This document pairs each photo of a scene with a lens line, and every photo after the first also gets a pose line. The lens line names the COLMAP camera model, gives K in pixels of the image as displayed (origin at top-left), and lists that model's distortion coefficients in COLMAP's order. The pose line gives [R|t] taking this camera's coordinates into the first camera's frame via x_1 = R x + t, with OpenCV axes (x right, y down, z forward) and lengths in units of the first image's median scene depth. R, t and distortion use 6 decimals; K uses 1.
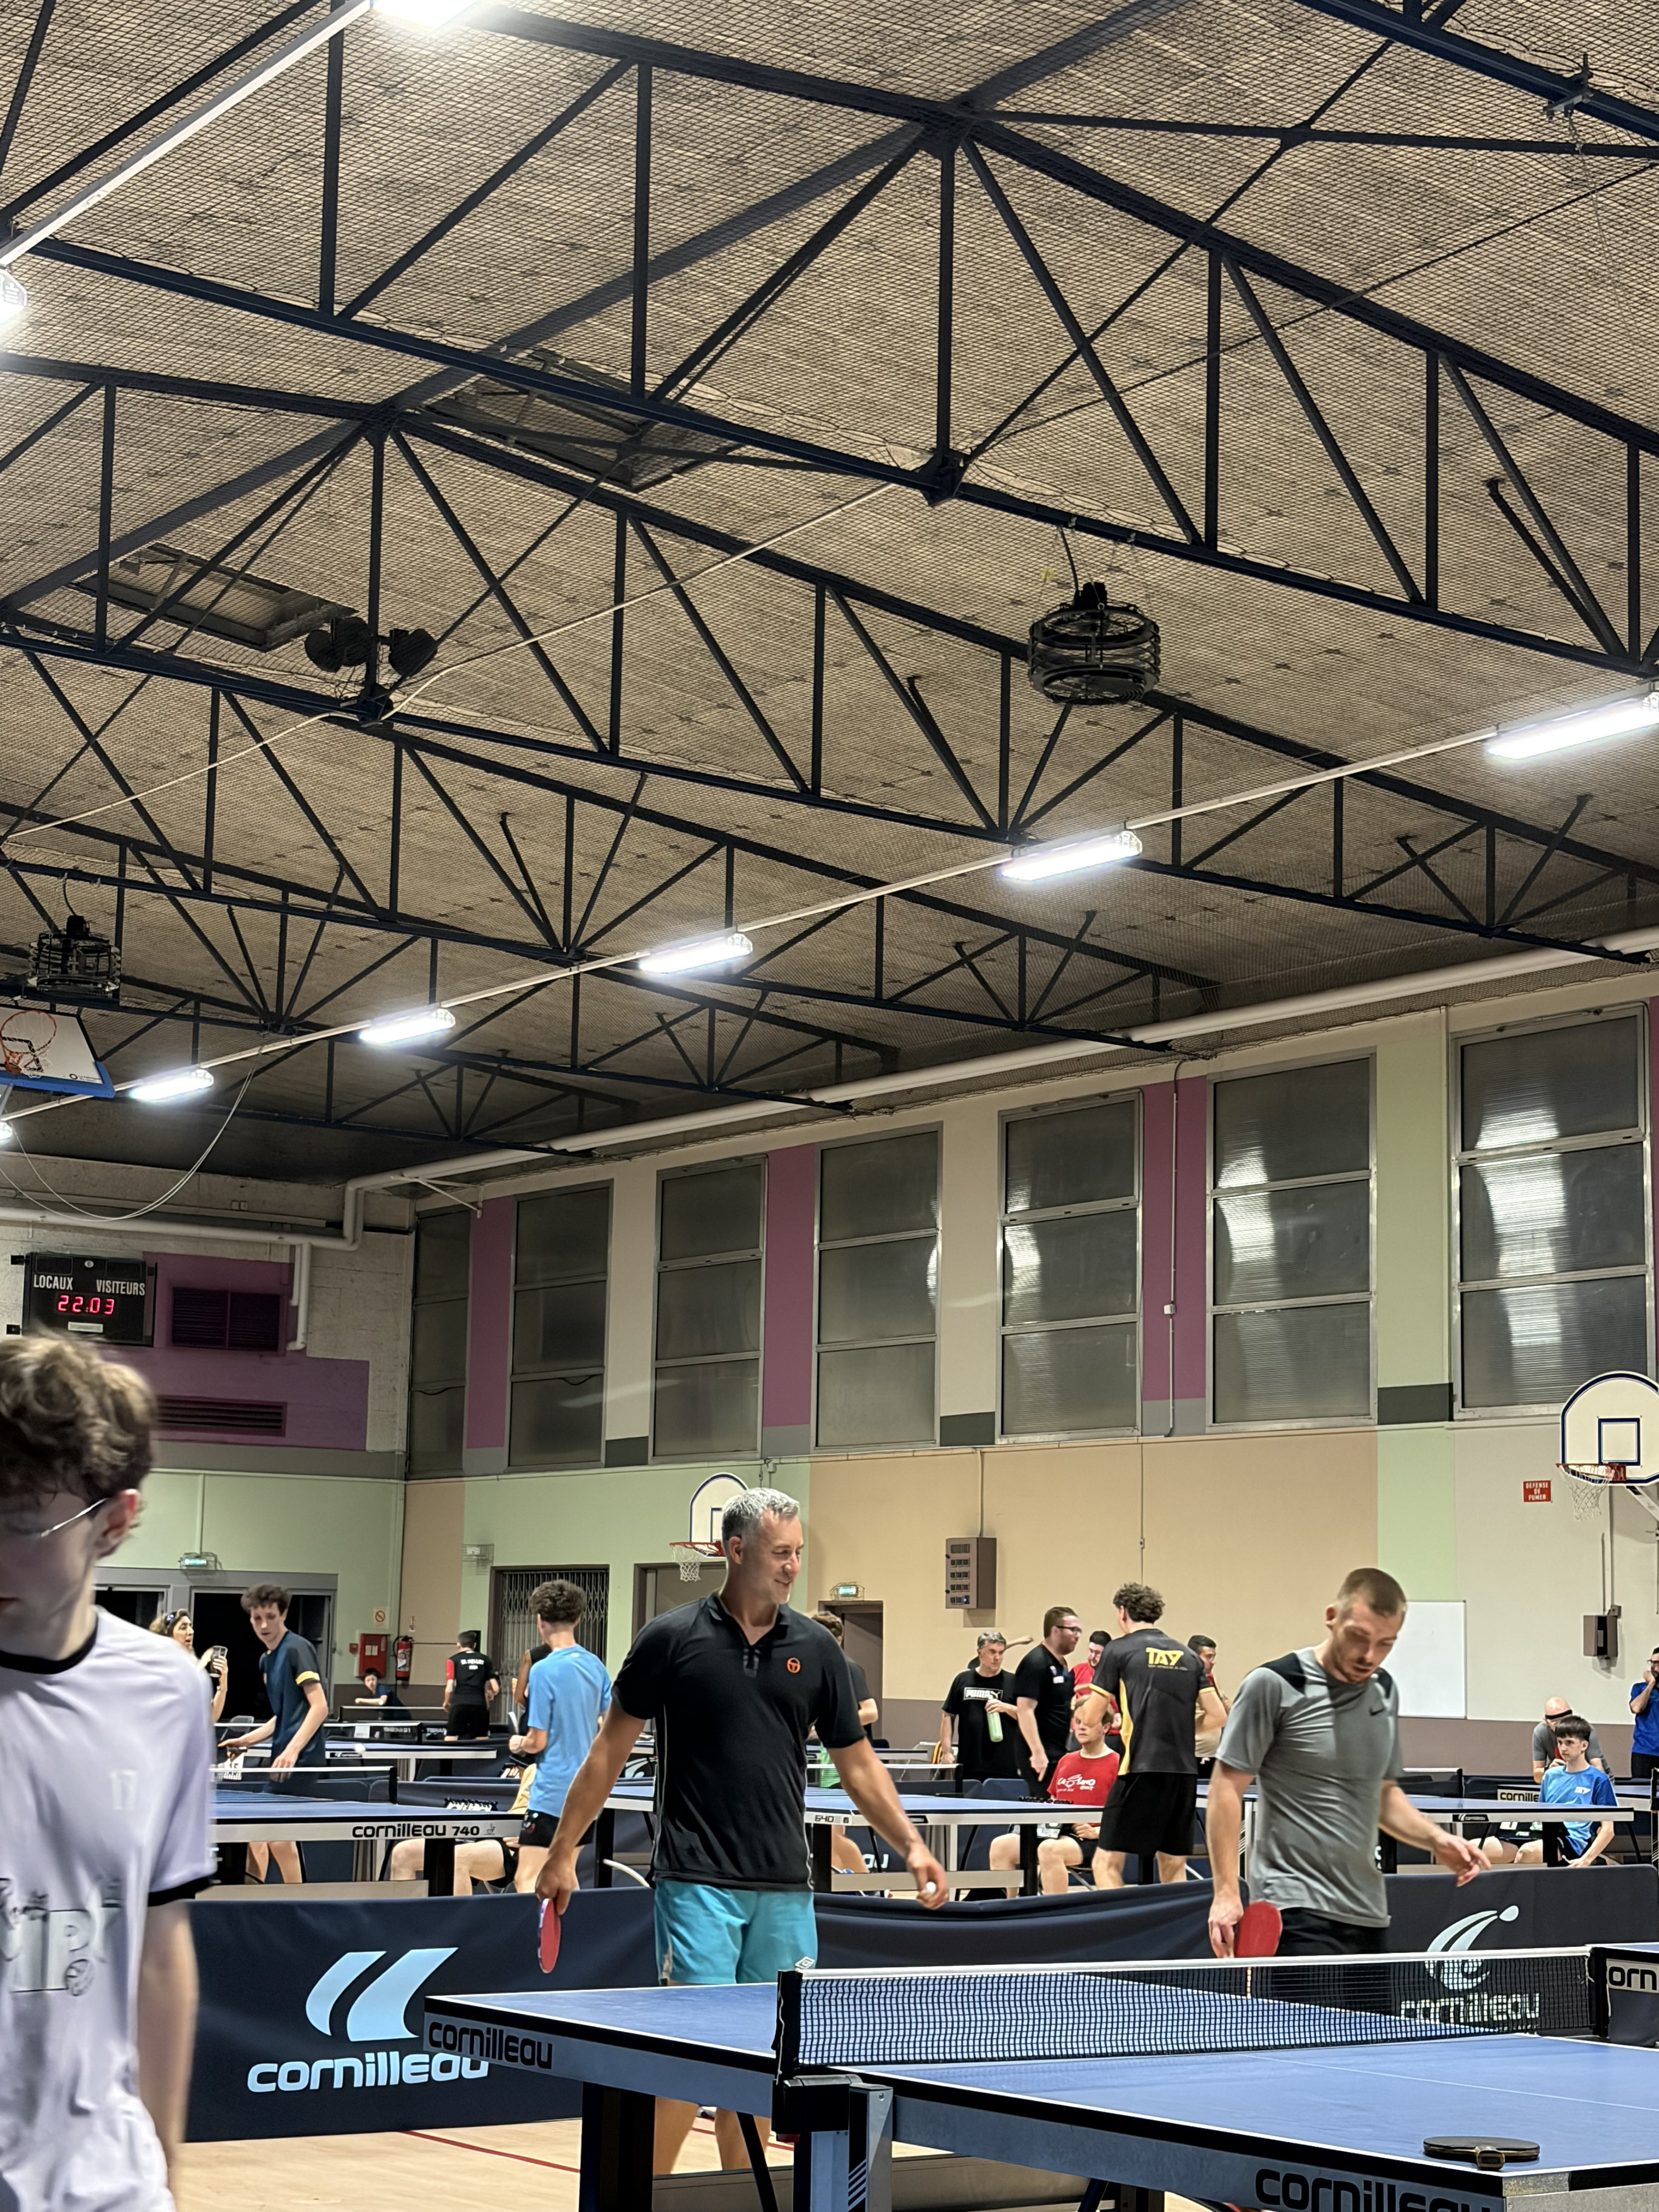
lens RADIAL K [[3610.9, 0, 829.5], [0, 3610.9, 1106.0], [0, 0, 1]] dist [0.222332, -0.996709]
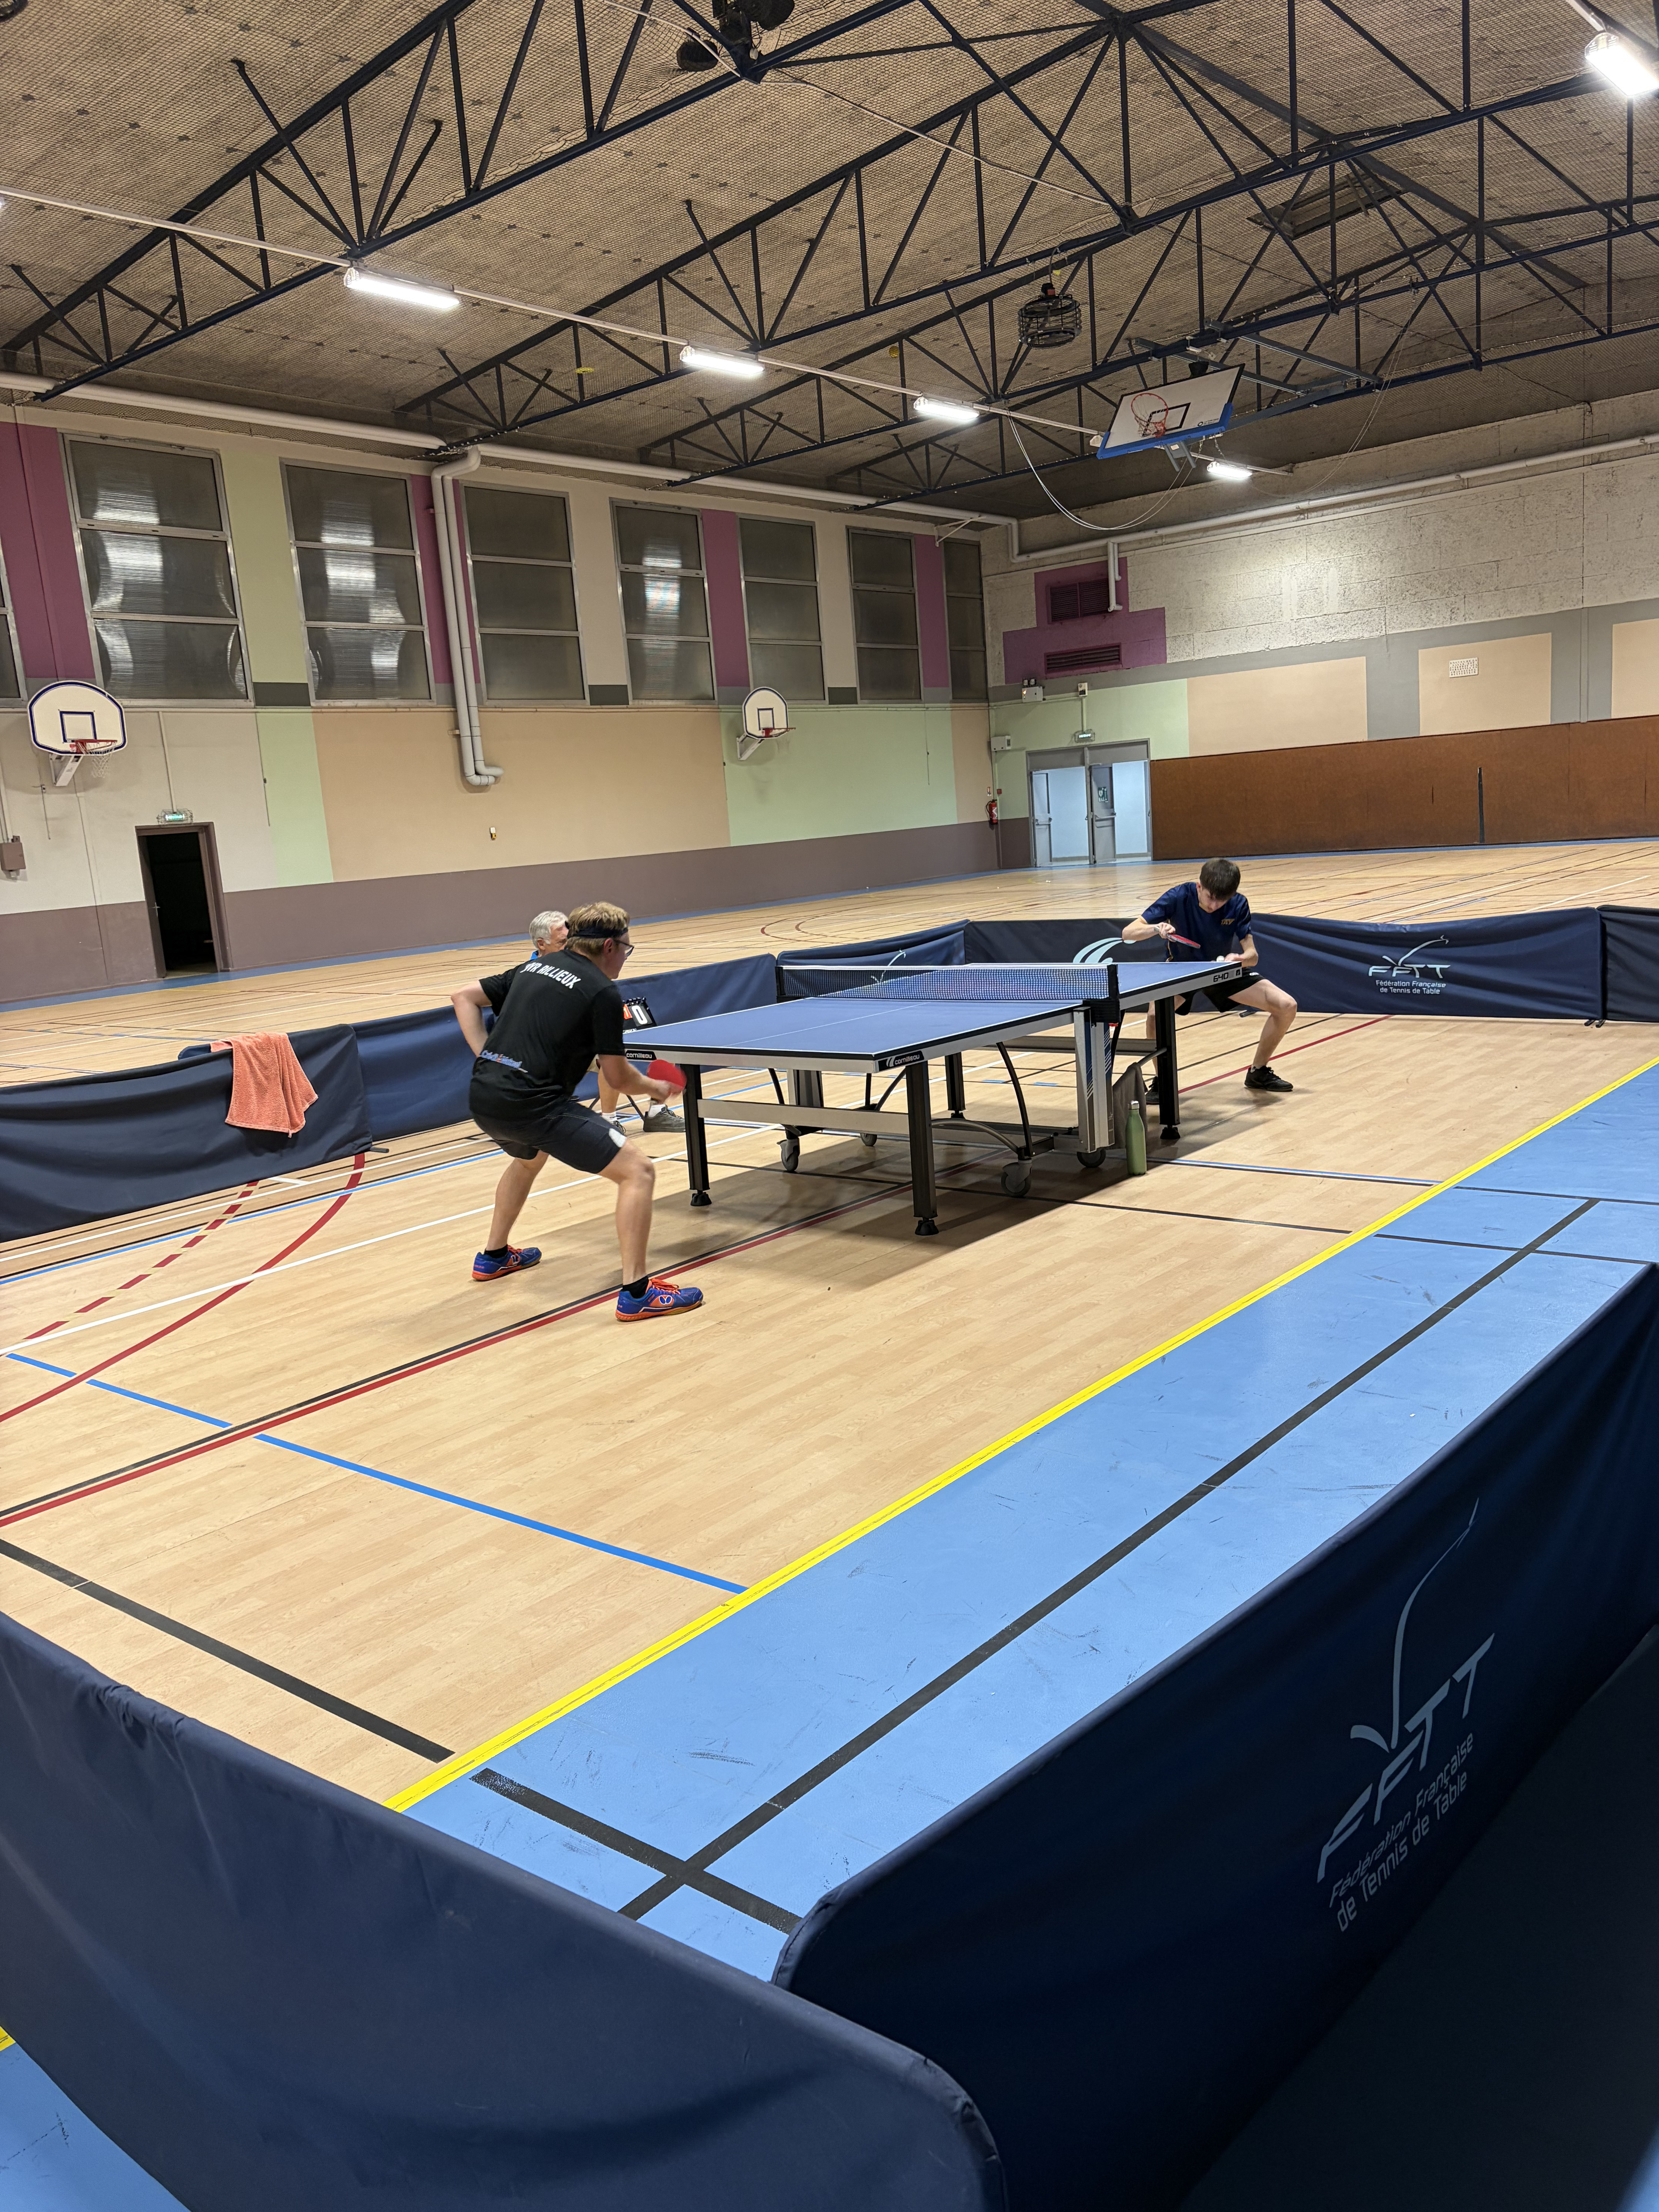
lens RADIAL K [[1706.3, 0, 834.4], [0, 1706.3, 1099.2], [0, 0, 1]] dist [0.064858, -0.058606]
pose [[-0.240691, -0.163065, 0.956806, -0.641720], [-0.073504, 0.986018, 0.149554, 0.122736], [-0.967815, -0.034332, -0.249312, 0.914836]]
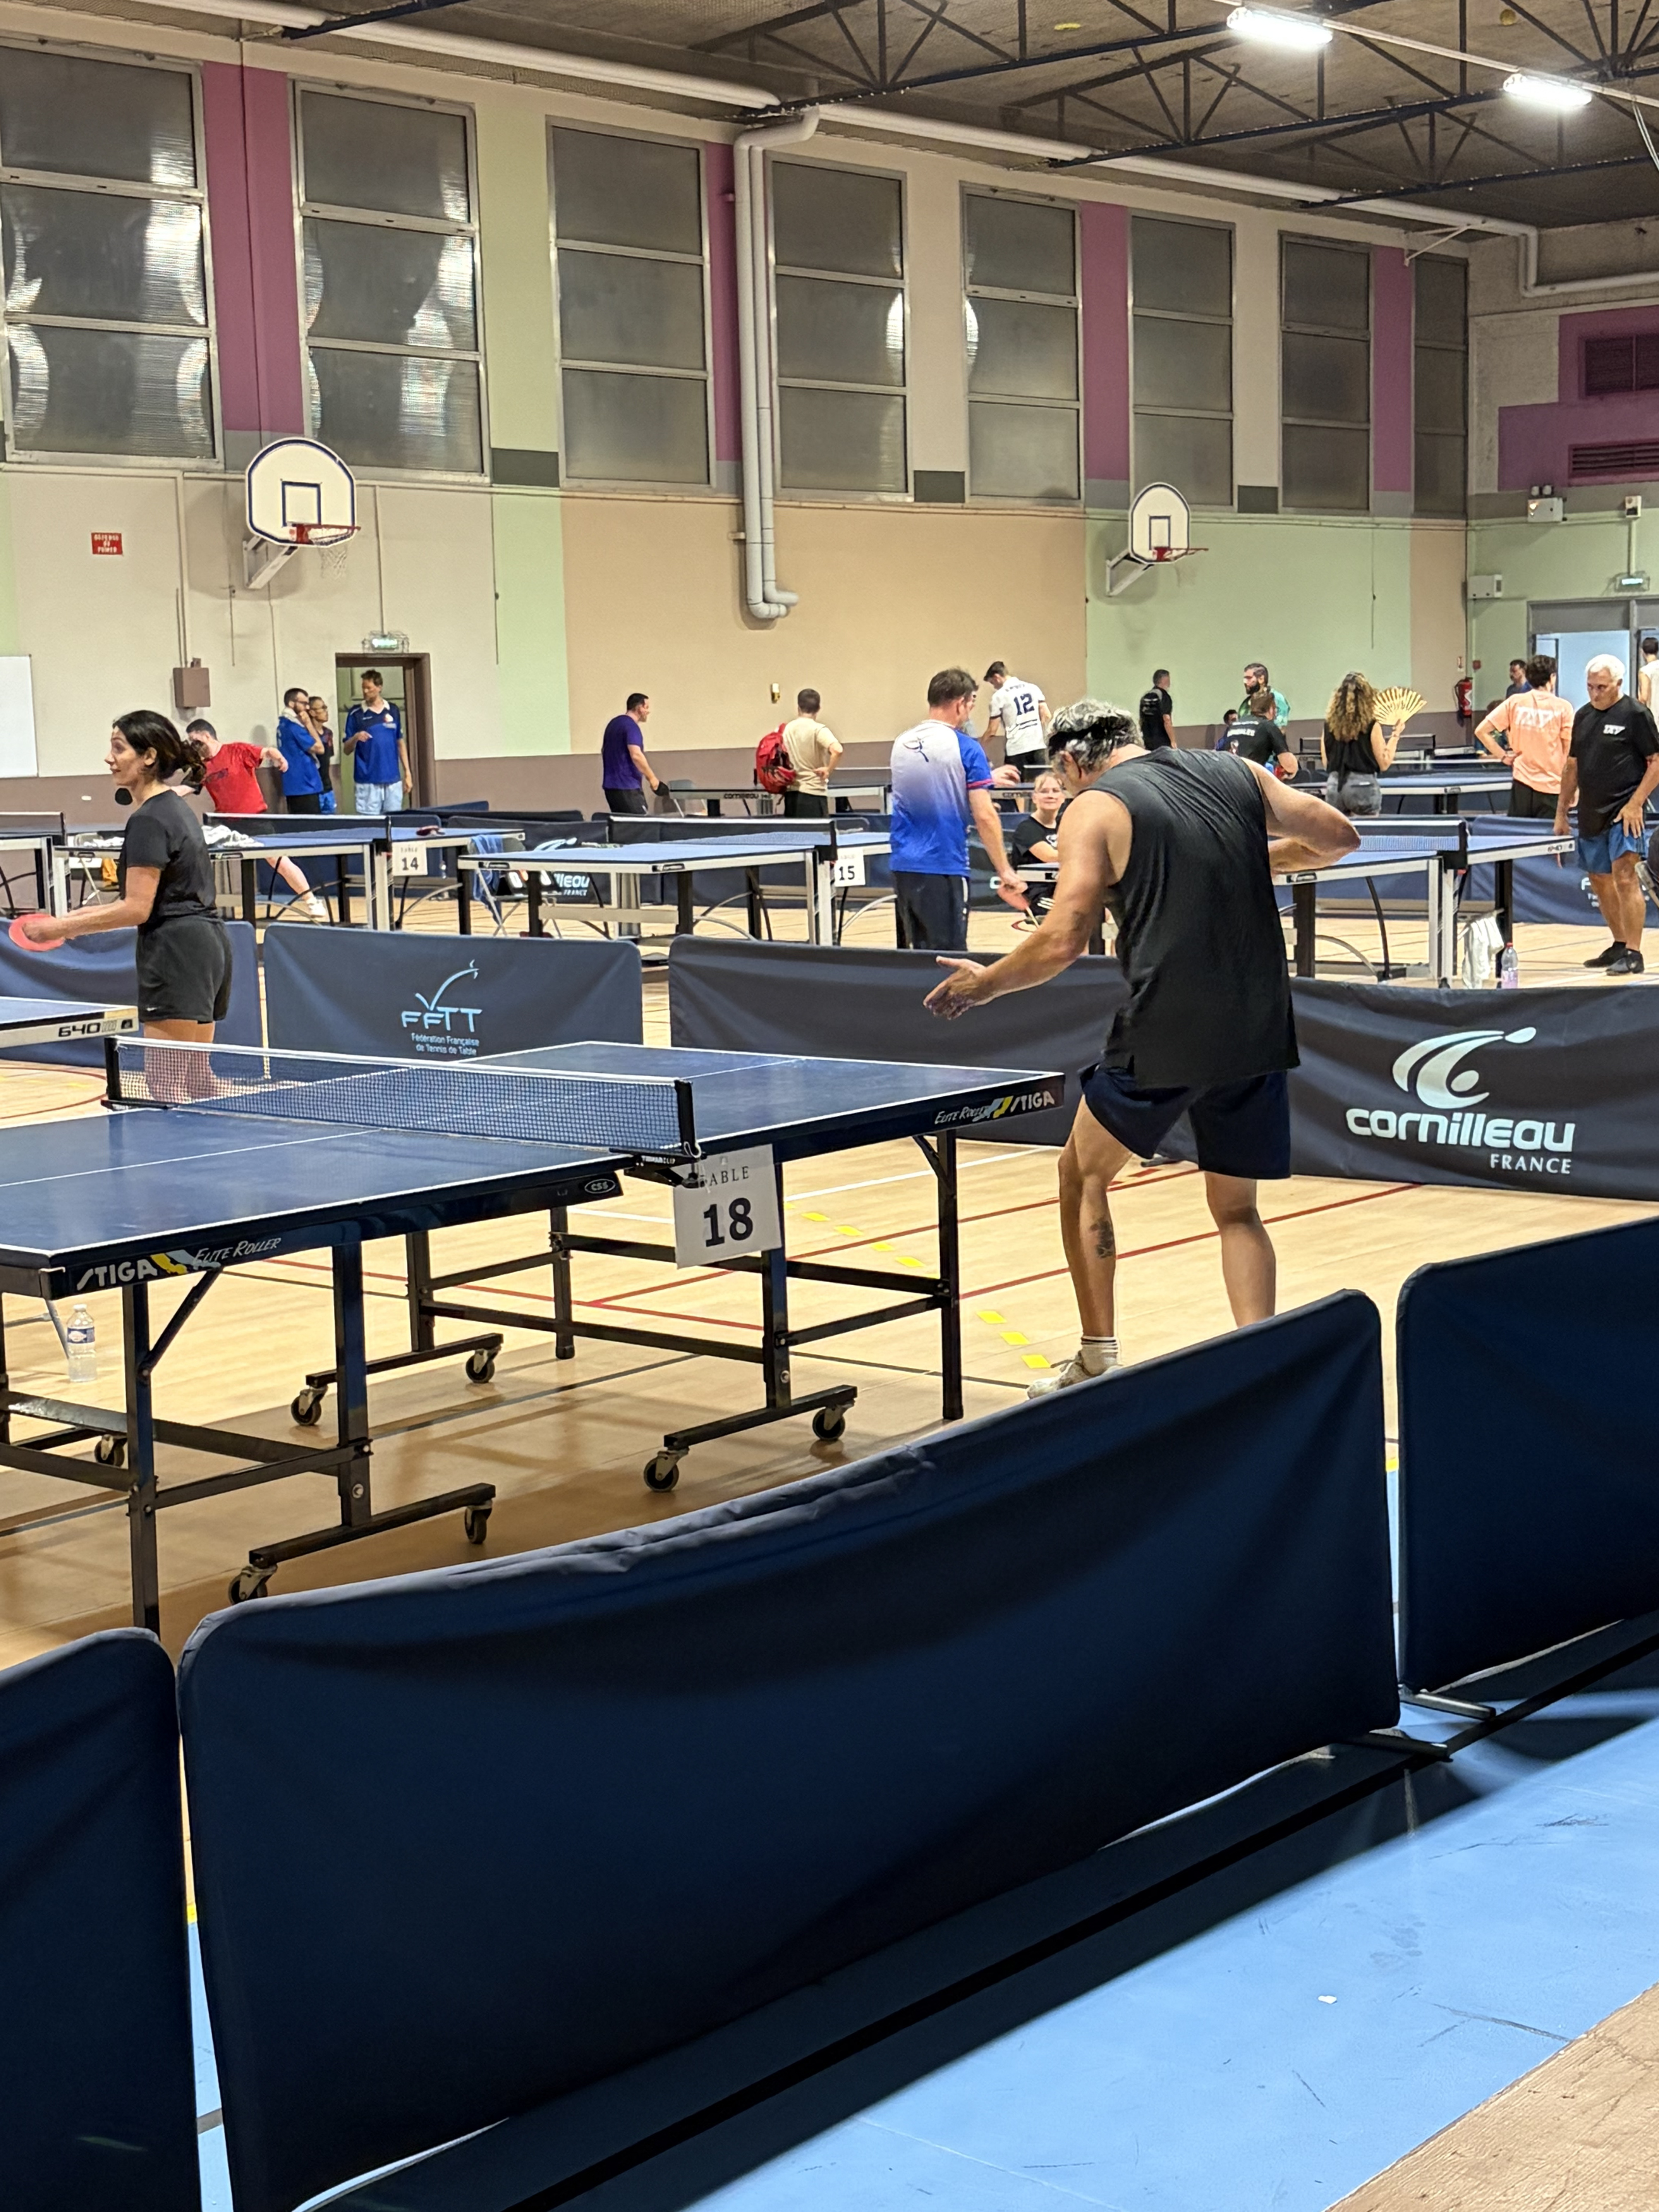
lens RADIAL K [[3340.6, 0, 829.5], [0, 3340.6, 1106.0], [0, 0, 1]] dist [0.251126, -1.182550]
pose [[-0.232011, -0.127572, 0.964311, -0.781571], [-0.119634, 0.987578, 0.101867, 0.145026], [-0.965328, -0.091730, -0.244391, 1.061584]]
